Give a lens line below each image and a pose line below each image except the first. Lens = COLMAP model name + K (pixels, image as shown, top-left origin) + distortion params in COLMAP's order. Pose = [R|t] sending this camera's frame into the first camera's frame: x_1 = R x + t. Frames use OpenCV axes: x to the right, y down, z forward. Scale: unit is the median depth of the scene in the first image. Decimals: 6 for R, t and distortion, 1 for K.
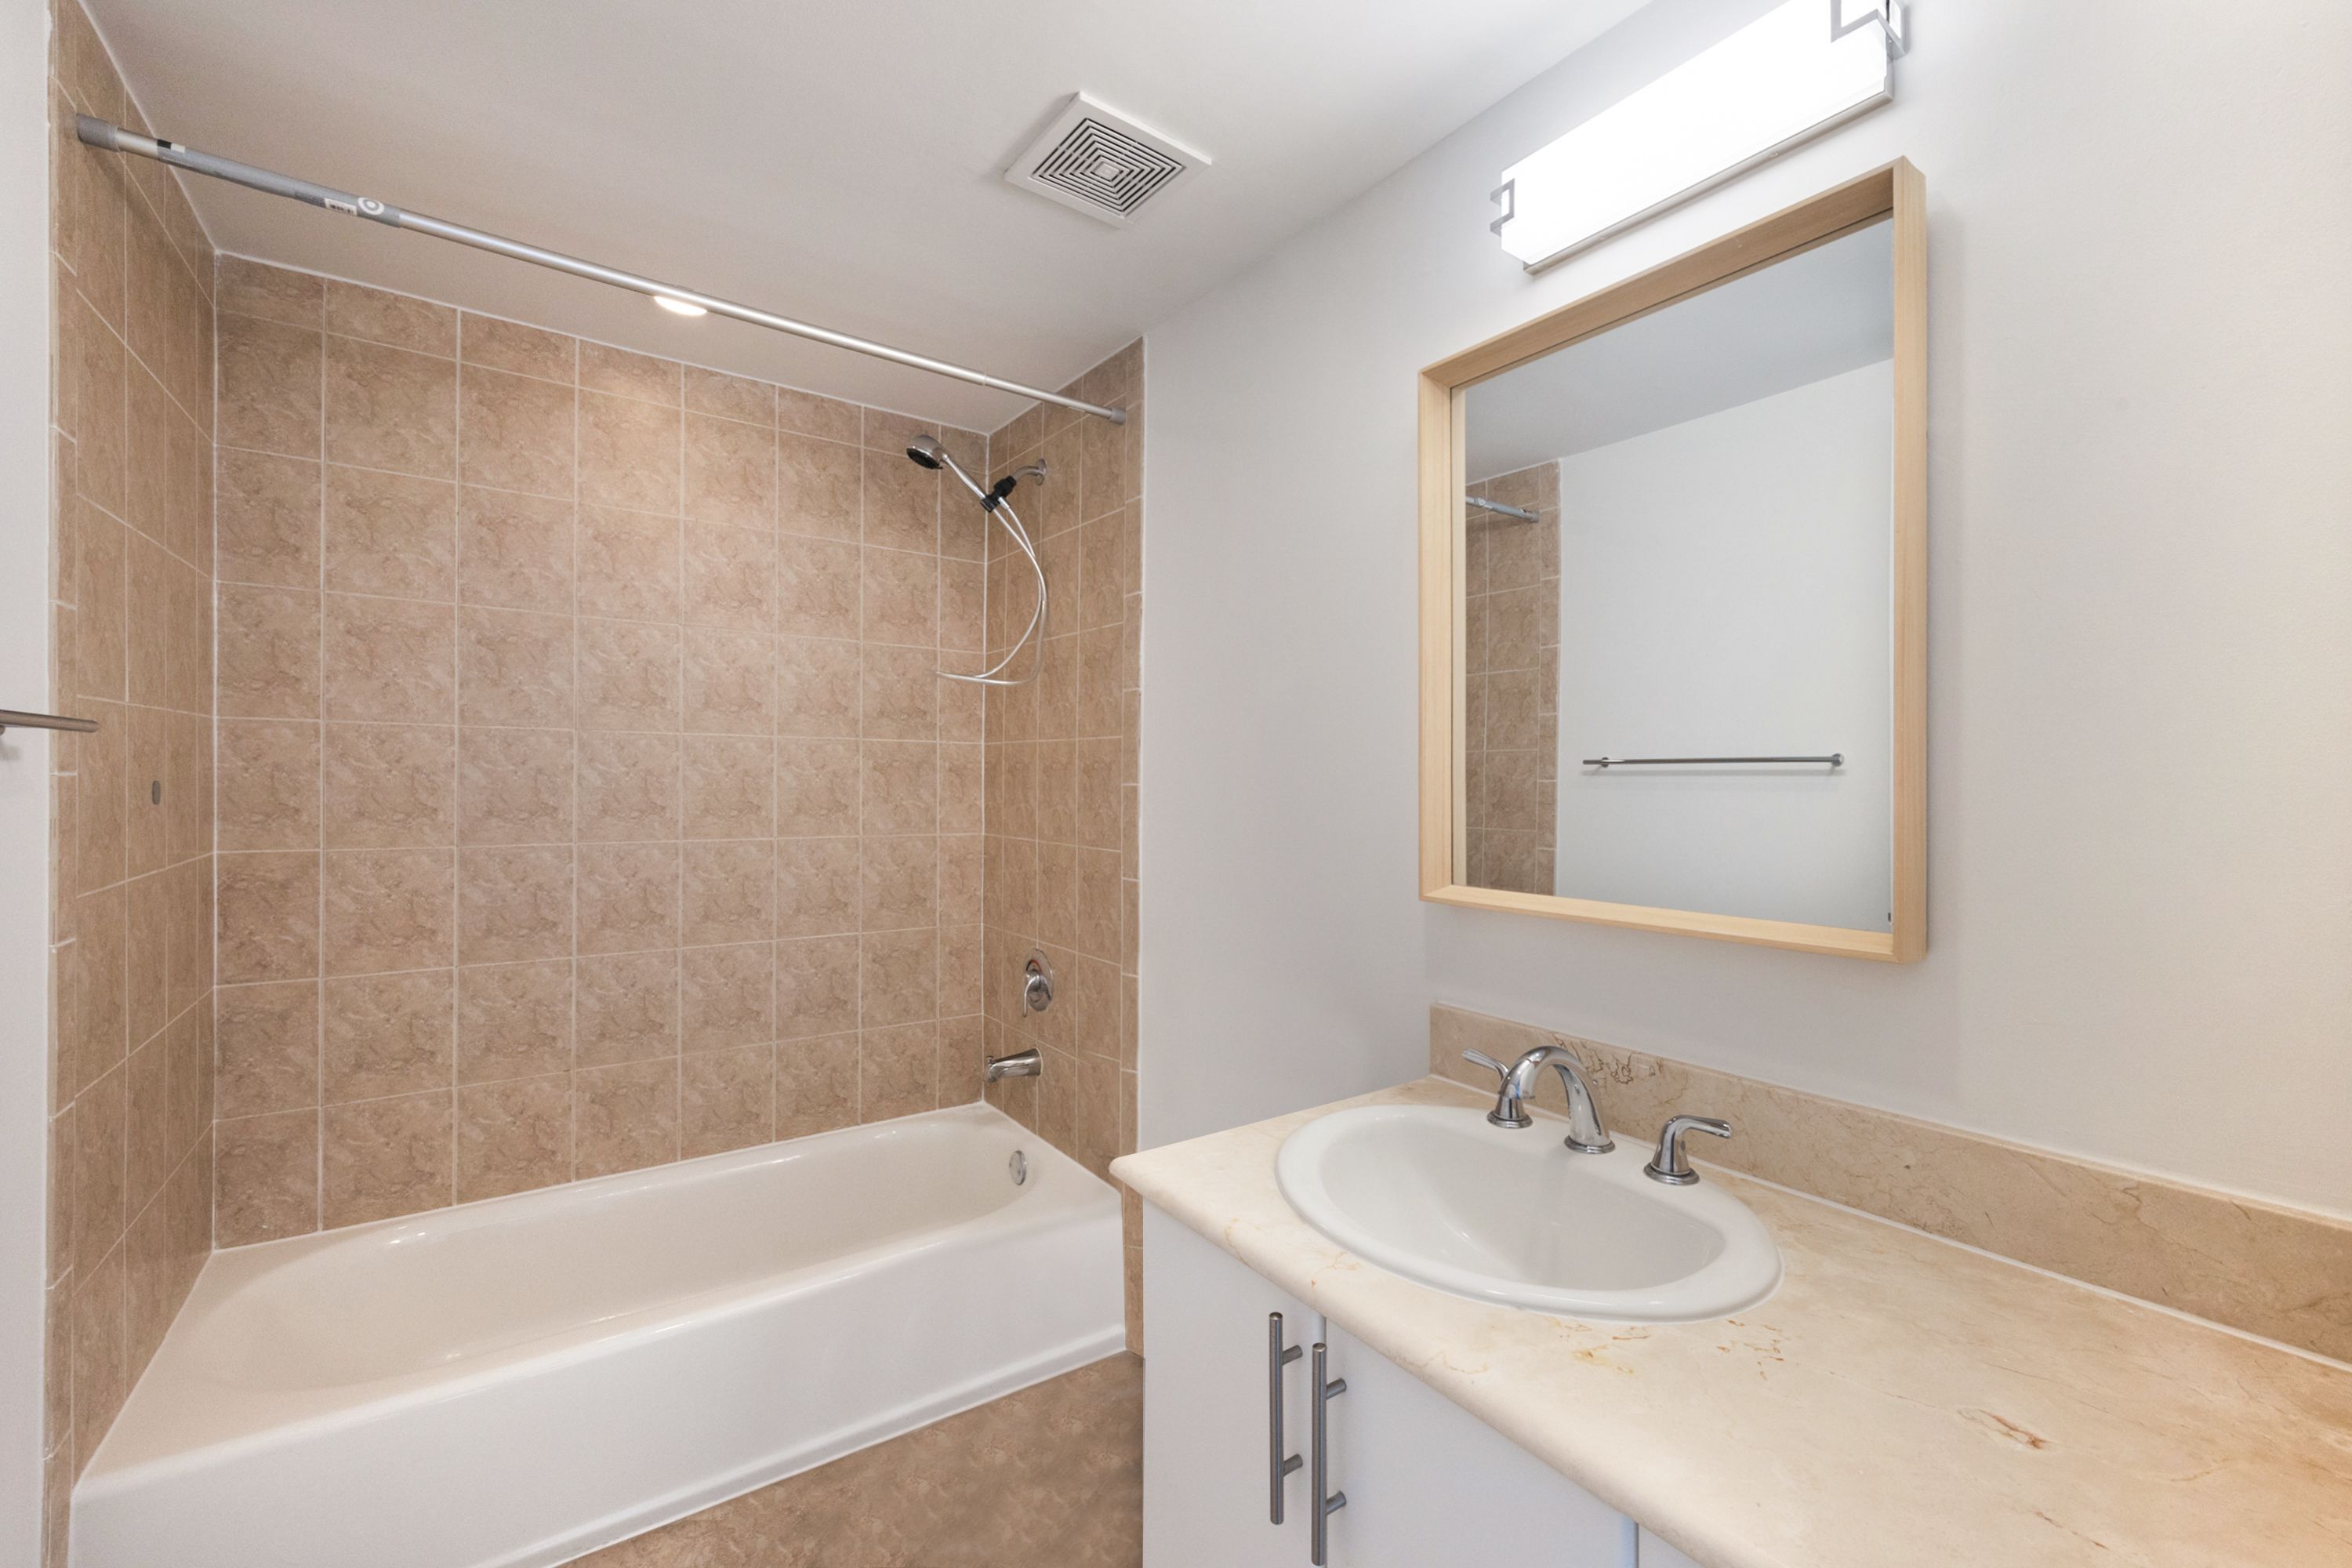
lens RADIAL K [[911.4, 0, 1176.0], [0, 911.4, 784.0], [0, 0, 1]] dist [0.010329, 0.000067]
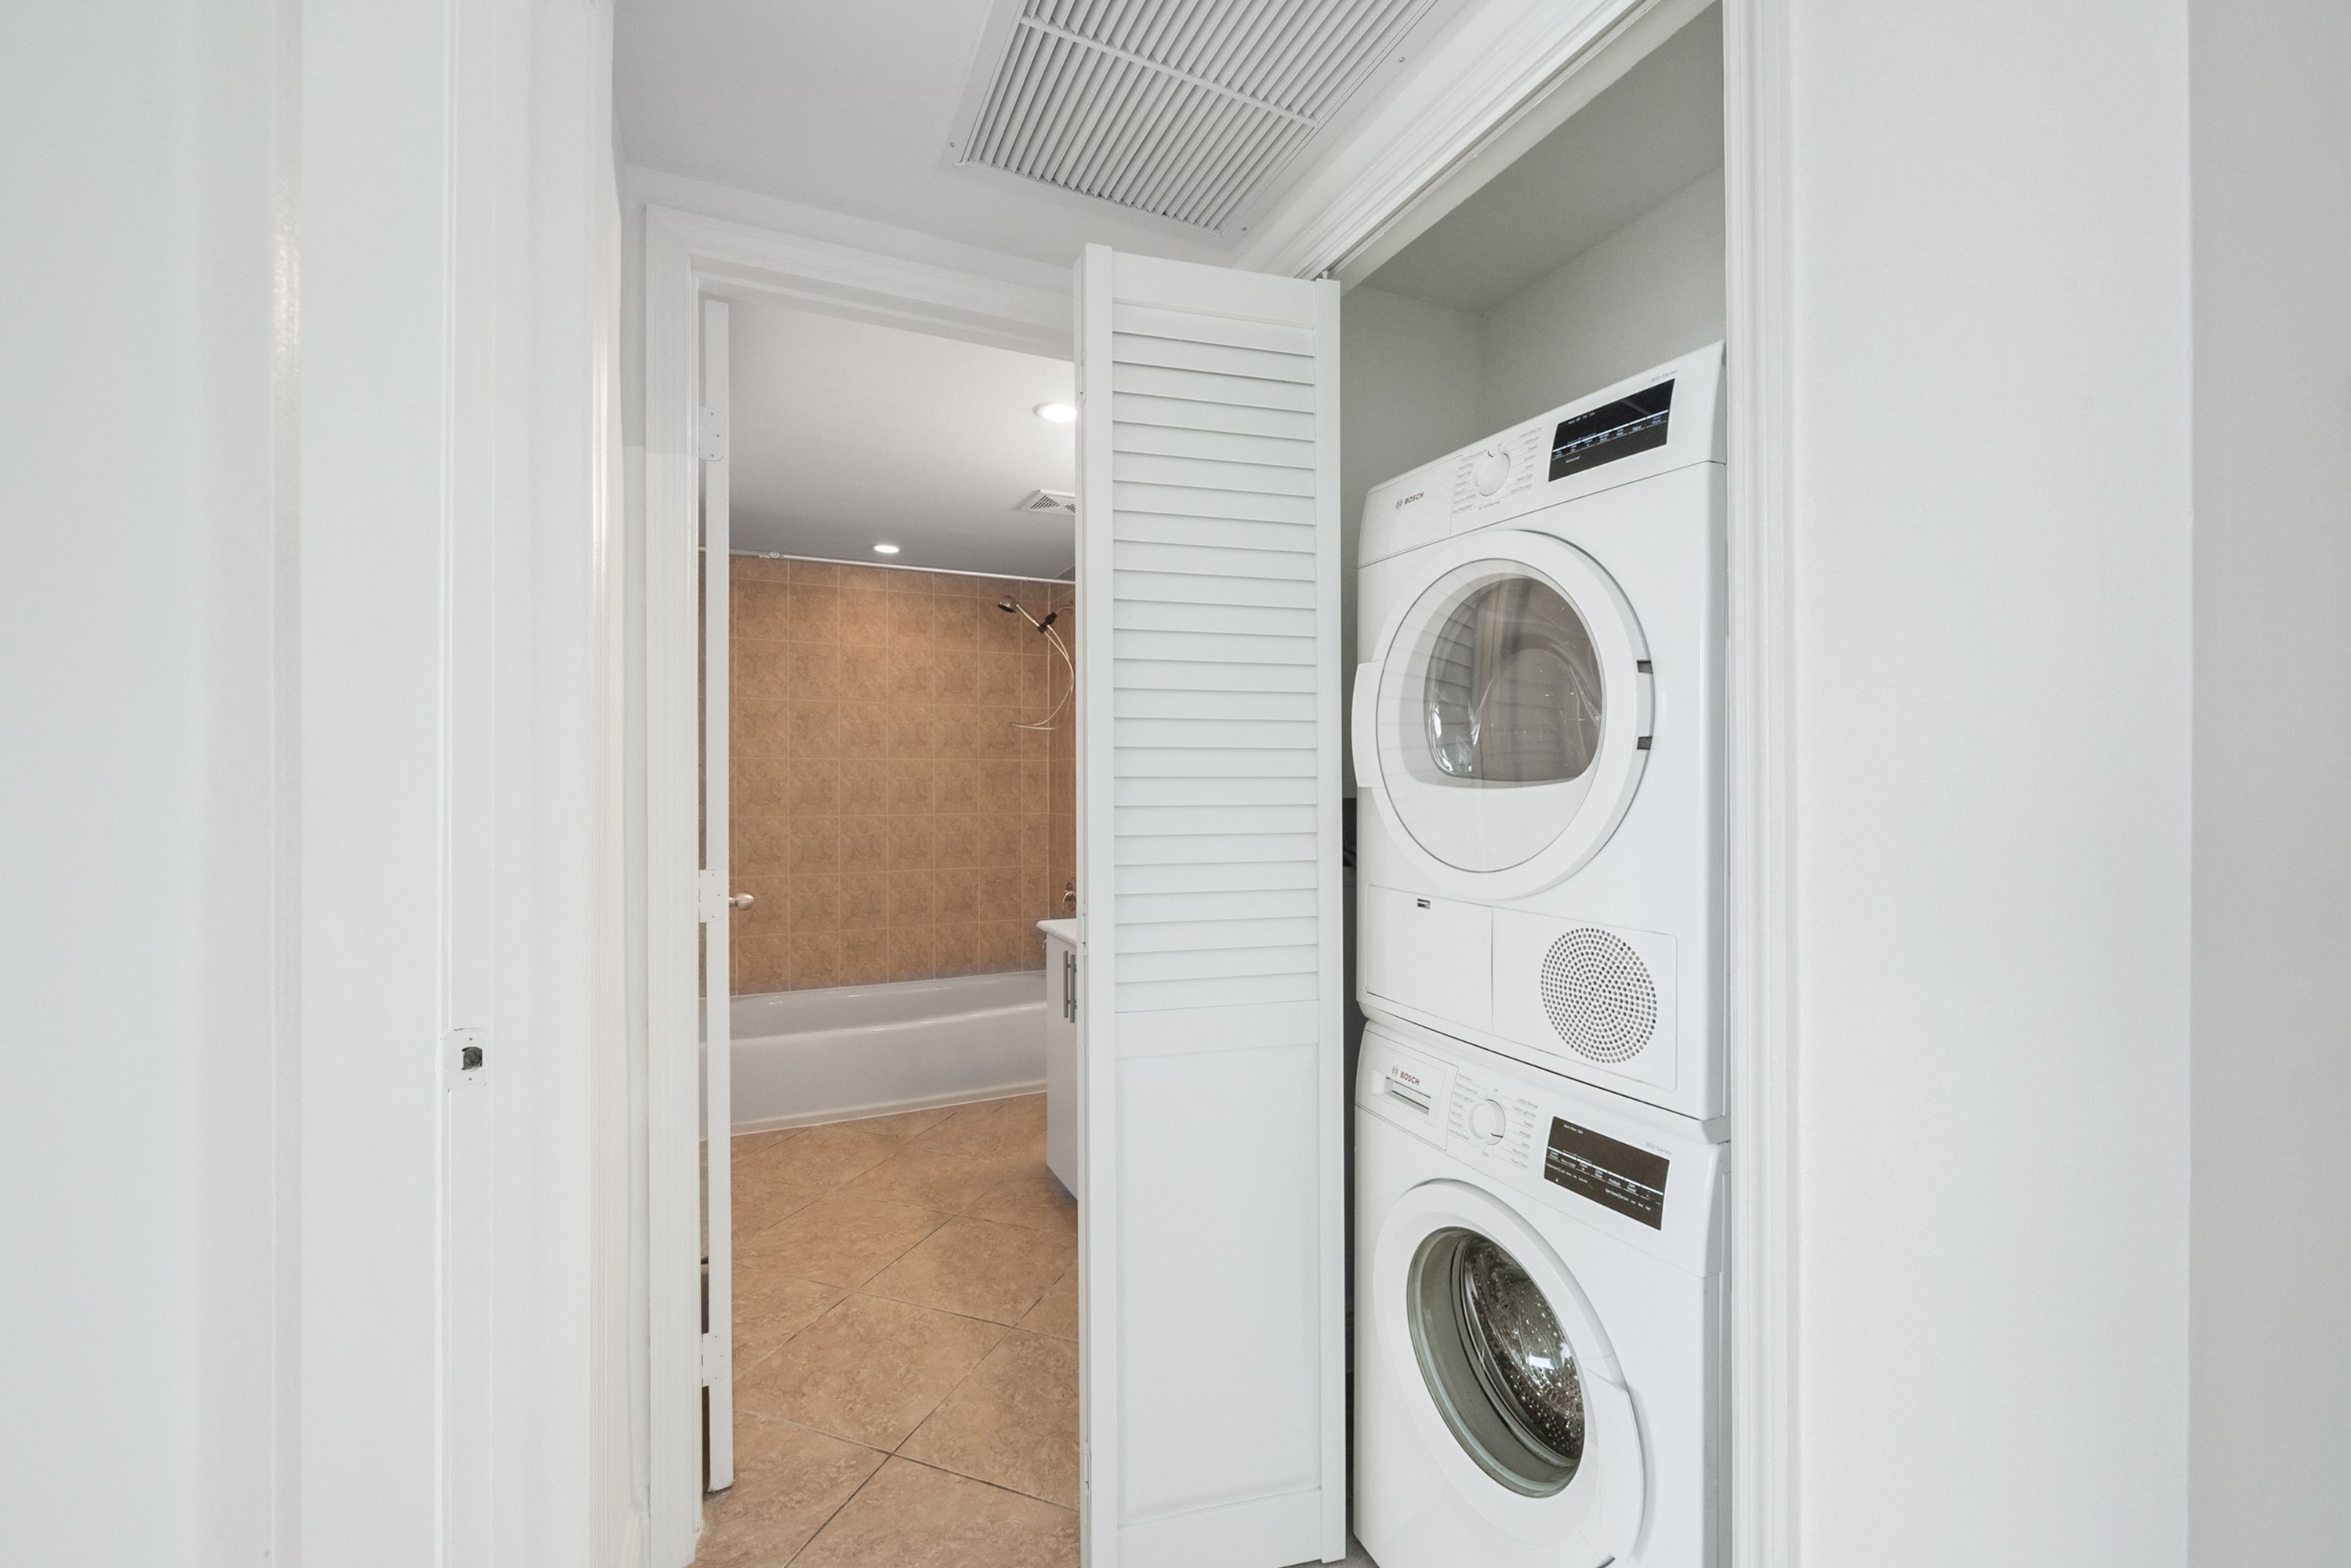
lens RADIAL K [[945.1, 0, 1164.7], [0, 945.1, 776.1], [0, 0, 1]] dist [0.000884, 0.000106]
pose [[0.976817, -0.011116, -0.213789, 0.434426], [0.009522, 0.999919, -0.008484, 0.002163], [0.213866, 0.006252, 0.976843, -0.783090]]
